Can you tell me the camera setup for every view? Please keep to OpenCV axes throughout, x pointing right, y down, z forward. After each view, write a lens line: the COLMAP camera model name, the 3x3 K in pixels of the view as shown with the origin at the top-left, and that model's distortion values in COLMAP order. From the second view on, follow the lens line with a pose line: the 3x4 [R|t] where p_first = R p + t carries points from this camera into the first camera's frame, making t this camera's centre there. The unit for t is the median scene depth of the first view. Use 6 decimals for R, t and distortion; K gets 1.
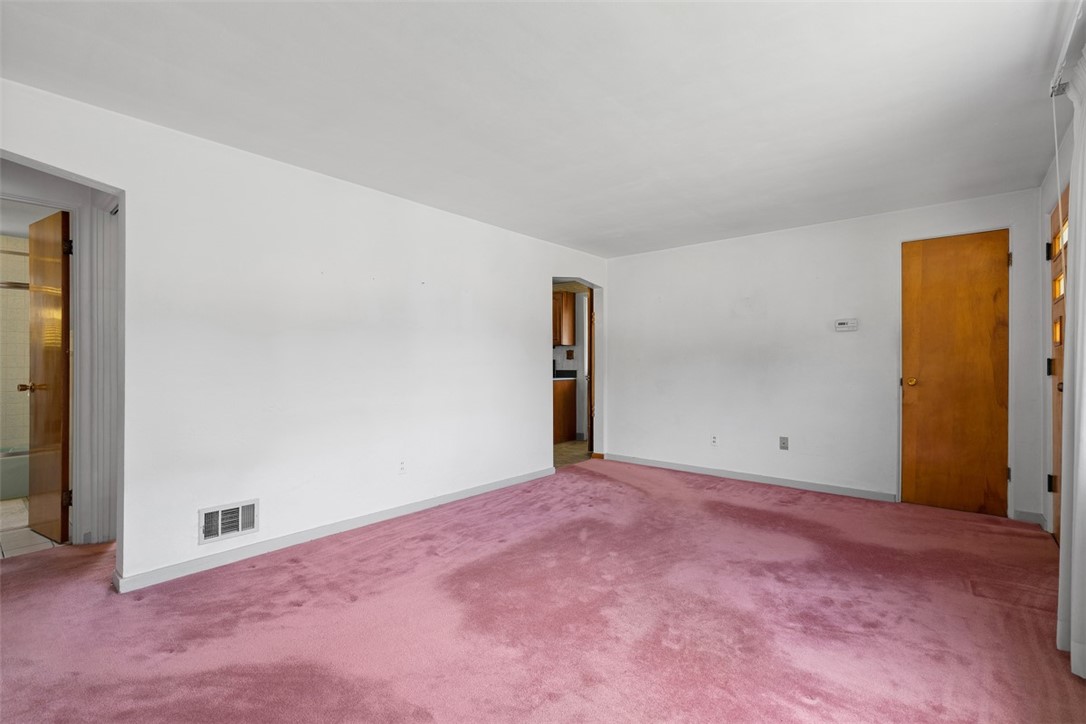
lens RADIAL K [[494.3, 0, 546.4], [0, 494.3, 360.8], [0, 0, 1]] dist [0.008110, -0.001292]
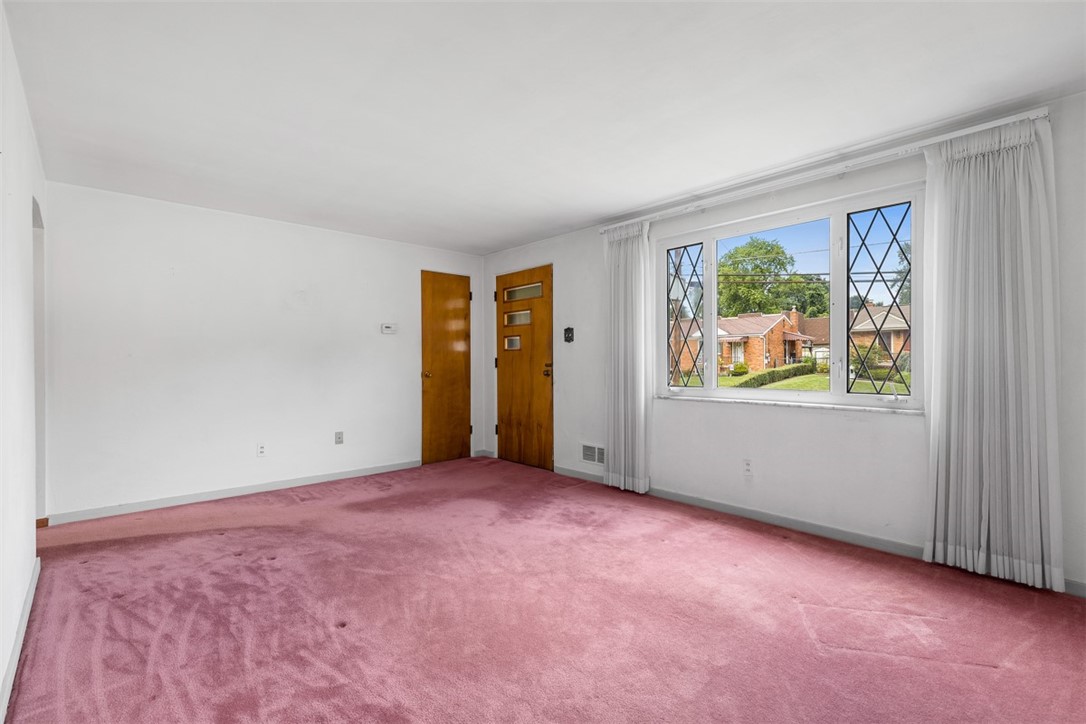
lens RADIAL K [[494.3, 0, 548.4], [0, 494.3, 361.8], [0, 0, 1]] dist [0.008110, -0.001292]
pose [[0.123121, -0.001110, 0.992391, -0.612894], [-0.004321, 0.999989, 0.001655, 0.004604], [-0.992382, -0.004492, 0.123115, 0.545481]]
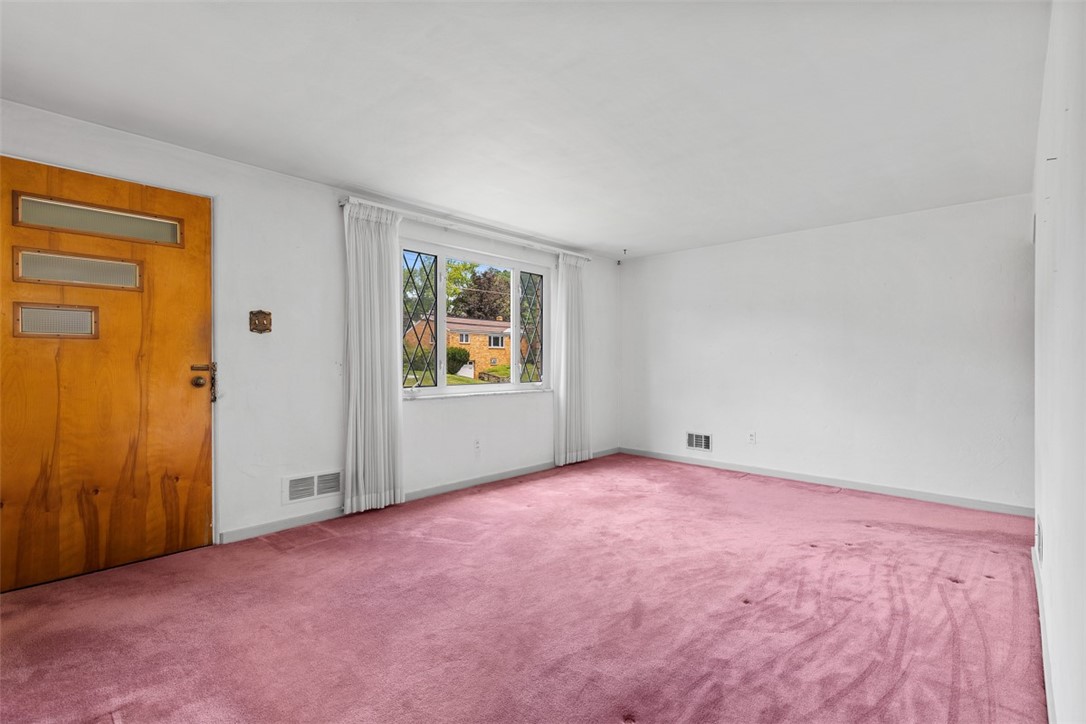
lens RADIAL K [[494.3, 0, 556.8], [0, 494.3, 362.1], [0, 0, 1]] dist [0.008110, -0.001292]
pose [[-0.999283, -0.001003, 0.037851, 0.142233], [-0.001331, 0.999962, -0.008641, 0.012708], [-0.037841, -0.008685, -0.999246, 1.500555]]
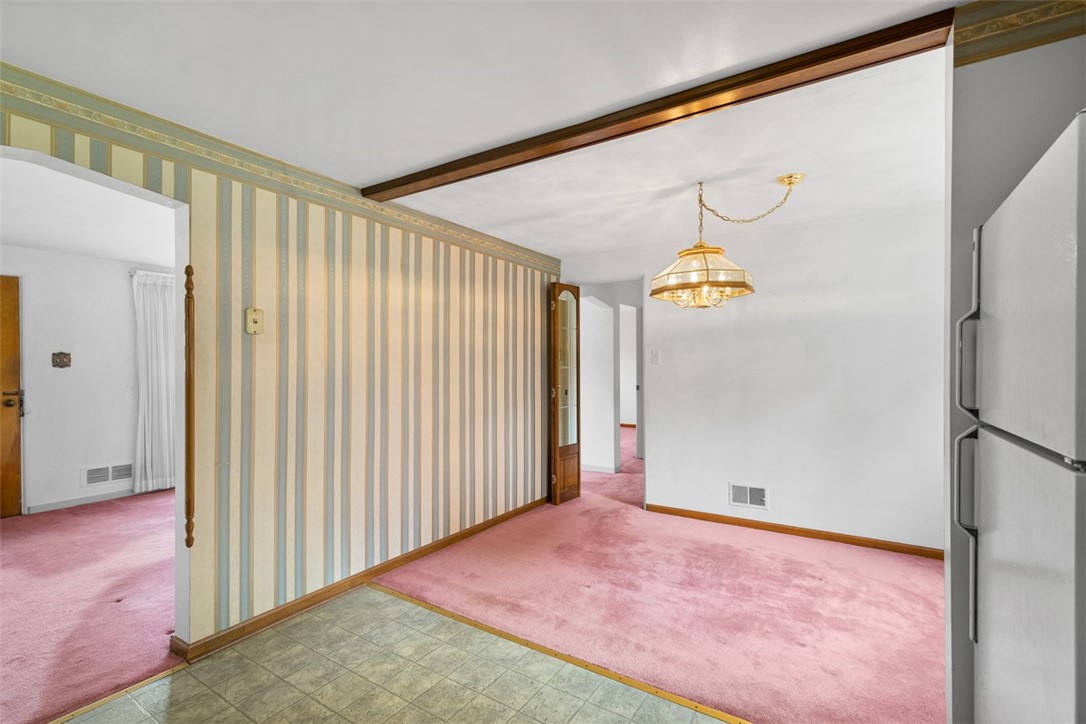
lens RADIAL K [[494.3, 0, 559.0], [0, 494.3, 367.5], [0, 0, 1]] dist [0.008110, -0.001292]
pose [[-0.984246, -0.003636, -0.176764, -0.314702], [-0.003986, 0.999991, 0.001623, -0.052746], [0.176757, 0.002302, -0.984252, 2.103368]]
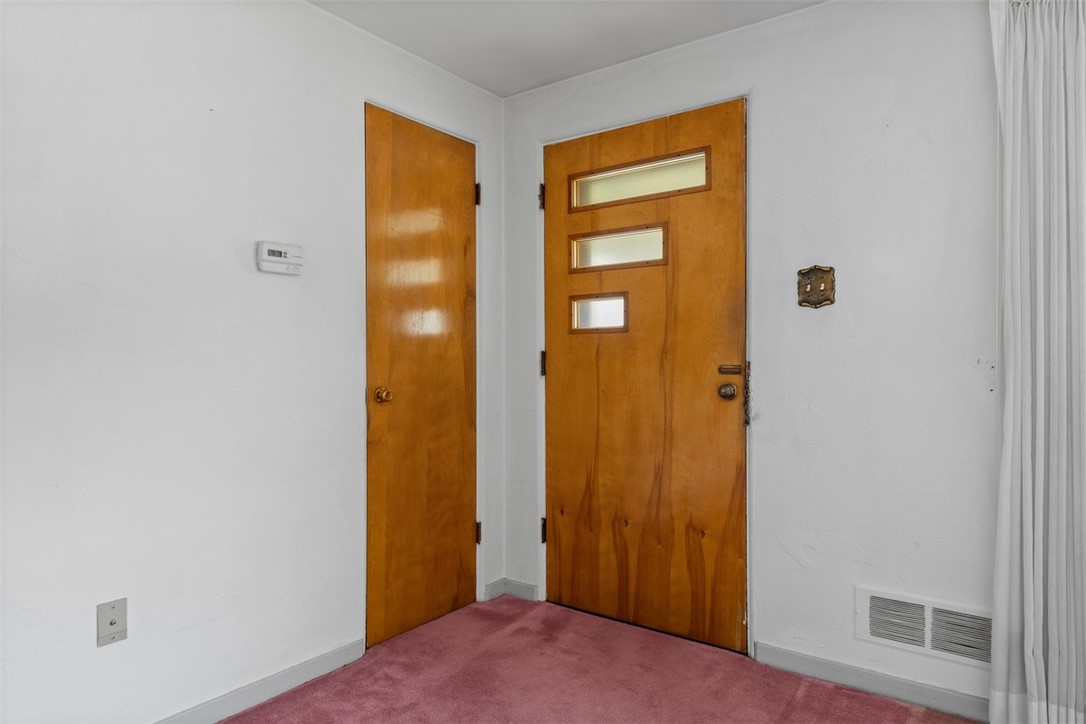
lens RADIAL K [[663.3, 0, 547.7], [0, 663.3, 364.0], [0, 0, 1]] dist [0.002133, -0.003380]
pose [[-0.072711, -0.003268, 0.997348, 0.078068], [-0.008423, 0.999961, 0.002663, 0.009643], [-0.997317, -0.008207, -0.072736, 0.954917]]
